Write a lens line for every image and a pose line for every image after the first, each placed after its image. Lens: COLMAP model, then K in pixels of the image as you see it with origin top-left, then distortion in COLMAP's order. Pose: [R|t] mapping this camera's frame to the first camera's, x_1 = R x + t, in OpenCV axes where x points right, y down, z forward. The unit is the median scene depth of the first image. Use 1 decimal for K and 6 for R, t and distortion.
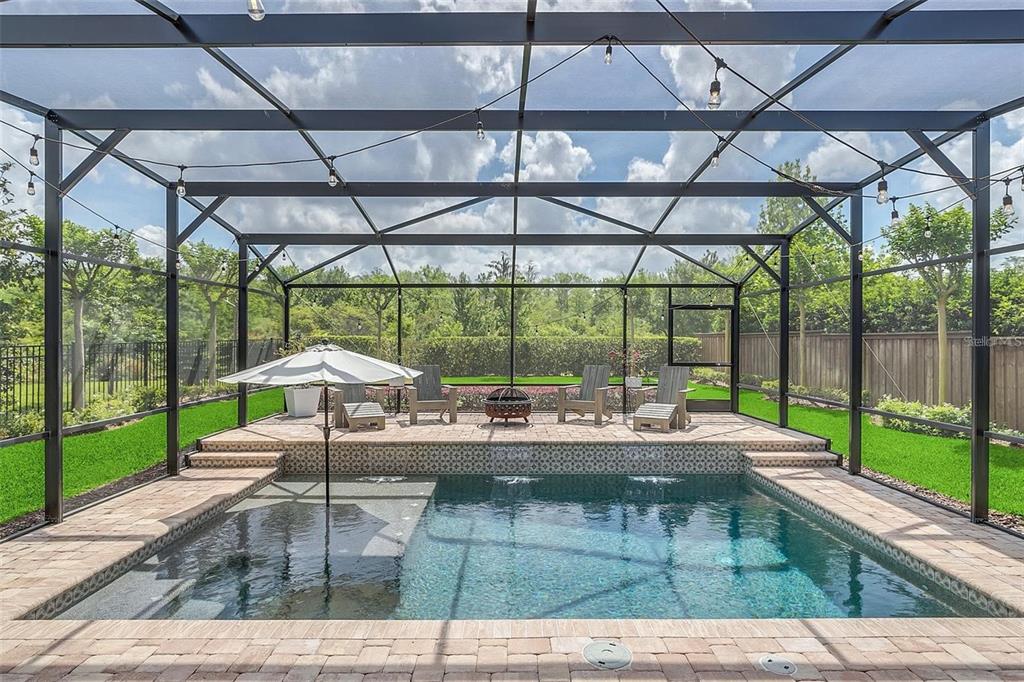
lens RADIAL K [[550.4, 0, 512.0], [0, 550.4, 341.0], [0, 0, 1]] dist [-0.005102, 0.001691]
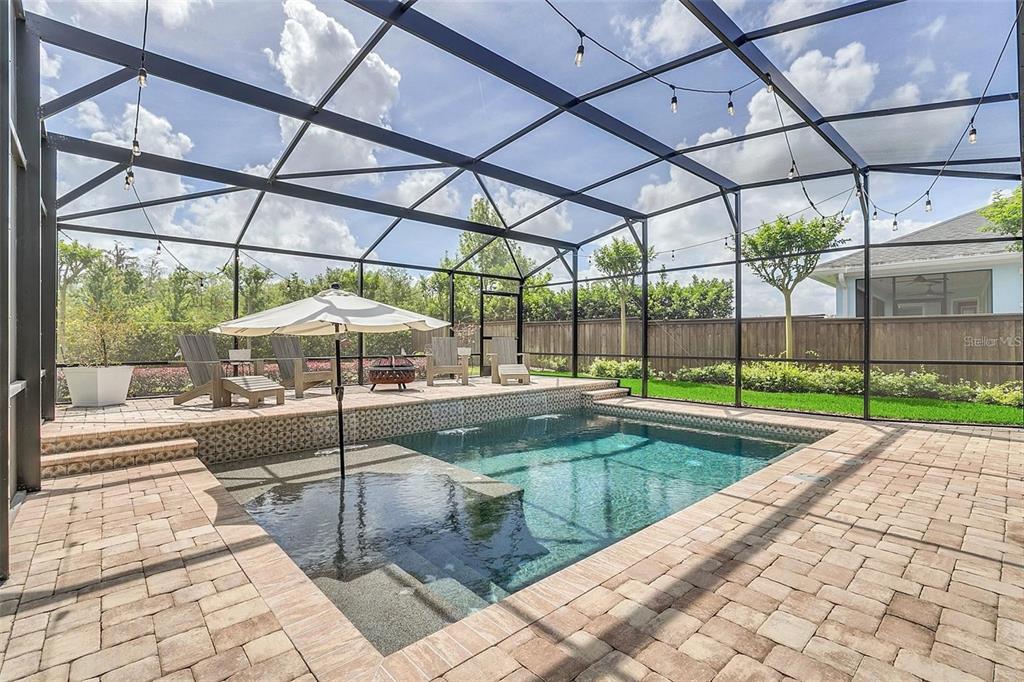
lens RADIAL K [[466.7, 0, 512.0], [0, 466.7, 341.0], [0, 0, 1]] dist [-0.011957, -0.000001]
pose [[0.741997, -0.001785, 0.670401, -0.564204], [0.005017, 0.999983, -0.002890, 0.080152], [-0.670384, 0.005508, 0.741994, 0.255236]]
